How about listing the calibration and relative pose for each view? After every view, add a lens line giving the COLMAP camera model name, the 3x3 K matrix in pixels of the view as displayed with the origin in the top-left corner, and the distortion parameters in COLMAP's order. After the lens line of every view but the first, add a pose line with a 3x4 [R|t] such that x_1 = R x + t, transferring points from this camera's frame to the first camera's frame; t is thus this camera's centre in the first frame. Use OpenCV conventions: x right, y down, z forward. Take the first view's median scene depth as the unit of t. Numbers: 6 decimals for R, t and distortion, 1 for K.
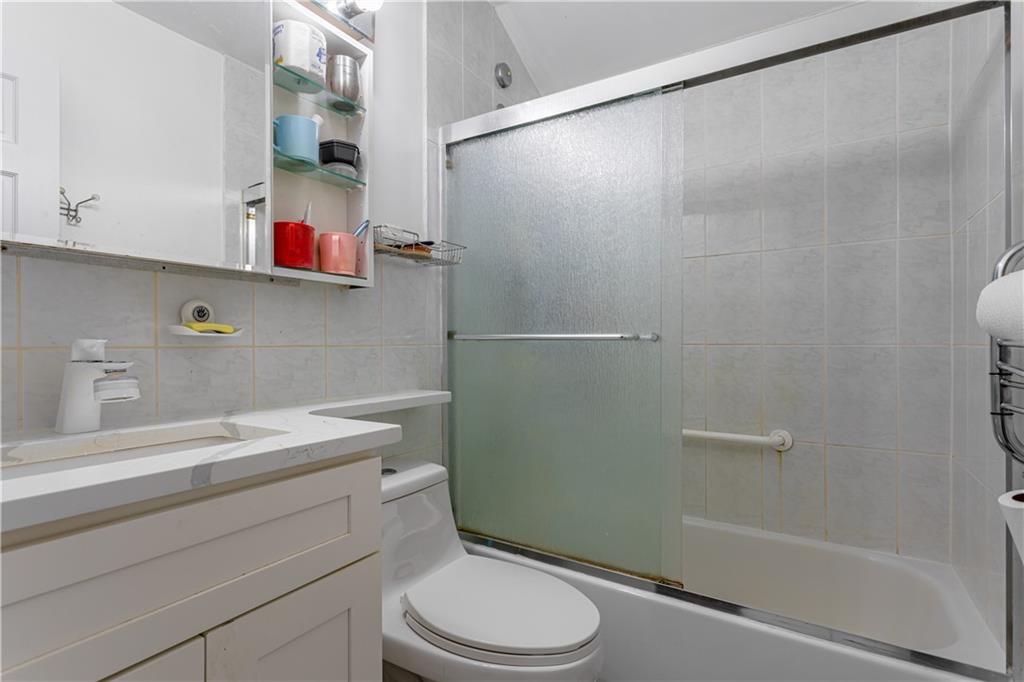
lens RADIAL K [[501.6, 0, 512.0], [0, 501.6, 344.6], [0, 0, 1]] dist [0.000085, 0.000187]
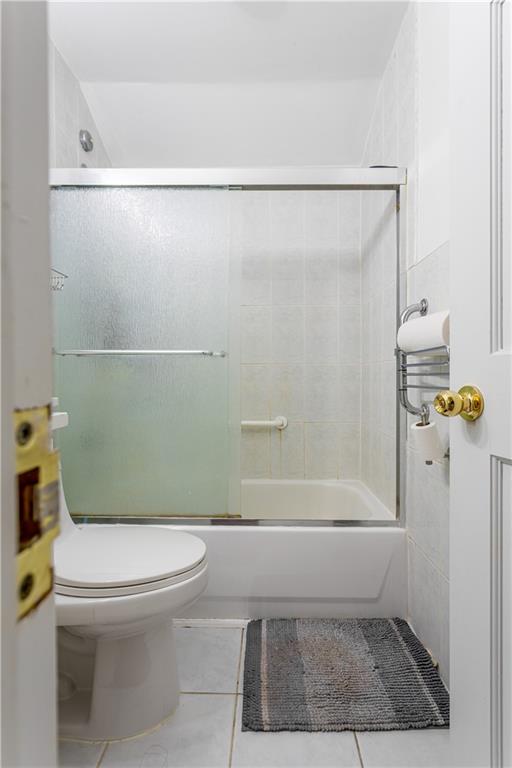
lens RADIAL K [[376.2, 0, 255.1], [0, 376.2, 380.2], [0, 0, 1]] dist [0.000085, 0.000187]
pose [[0.852366, -0.004828, 0.522924, -0.180962], [0.001416, 0.999975, 0.006924, 0.046828], [-0.522944, -0.005161, 0.852351, 0.004138]]
